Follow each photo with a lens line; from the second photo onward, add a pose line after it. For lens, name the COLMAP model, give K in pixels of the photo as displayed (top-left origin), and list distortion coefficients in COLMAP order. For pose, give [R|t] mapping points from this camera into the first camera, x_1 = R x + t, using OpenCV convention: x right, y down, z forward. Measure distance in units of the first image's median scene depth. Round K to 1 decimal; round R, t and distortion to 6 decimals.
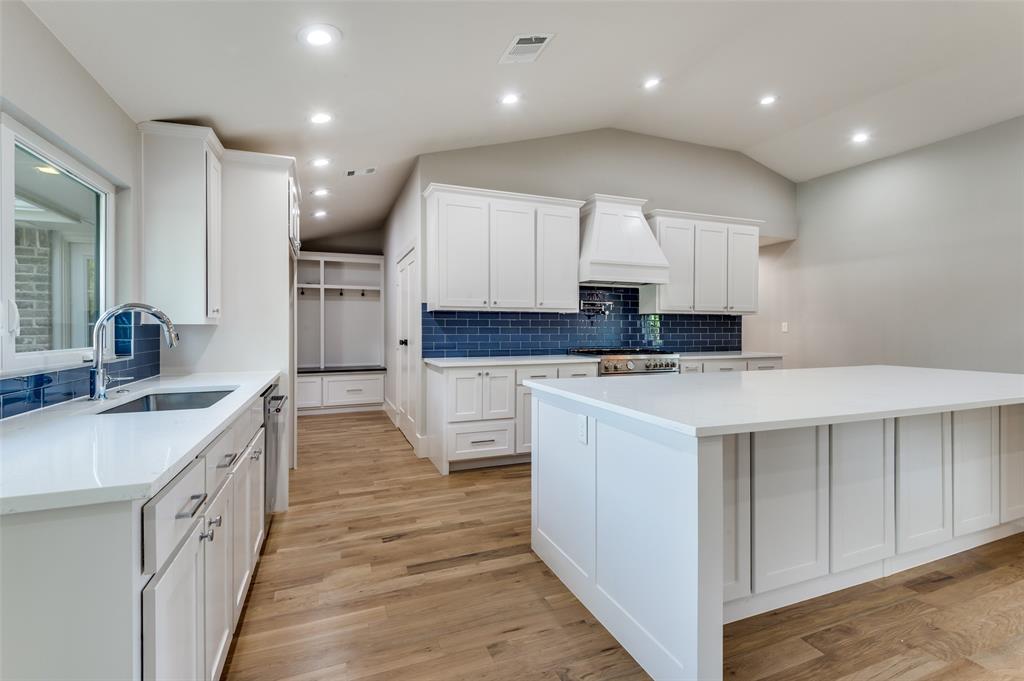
lens RADIAL K [[464.5, 0, 513.6], [0, 464.5, 329.7], [0, 0, 1]] dist [-0.000423, -0.000175]
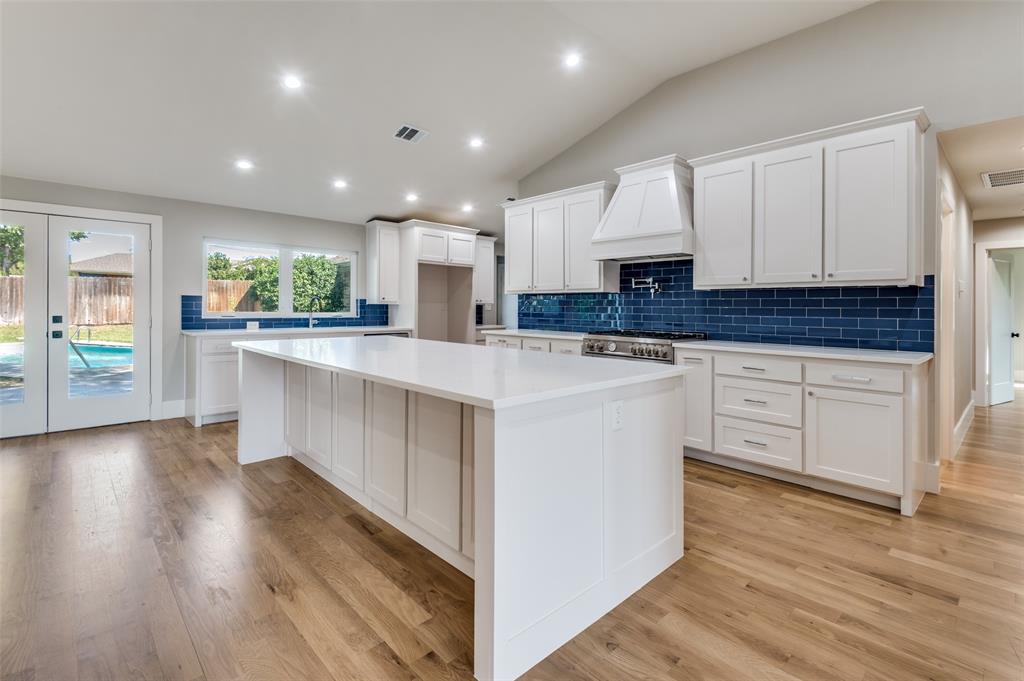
lens RADIAL K [[482.9, 0, 519.0], [0, 482.9, 307.8], [0, 0, 1]] dist [0.001966, 0.000000]
pose [[0.378437, 0.005267, -0.925612, 1.102127], [-0.012238, 0.999925, 0.000686, -0.000731], [0.925546, 0.011068, 0.378473, 0.460059]]
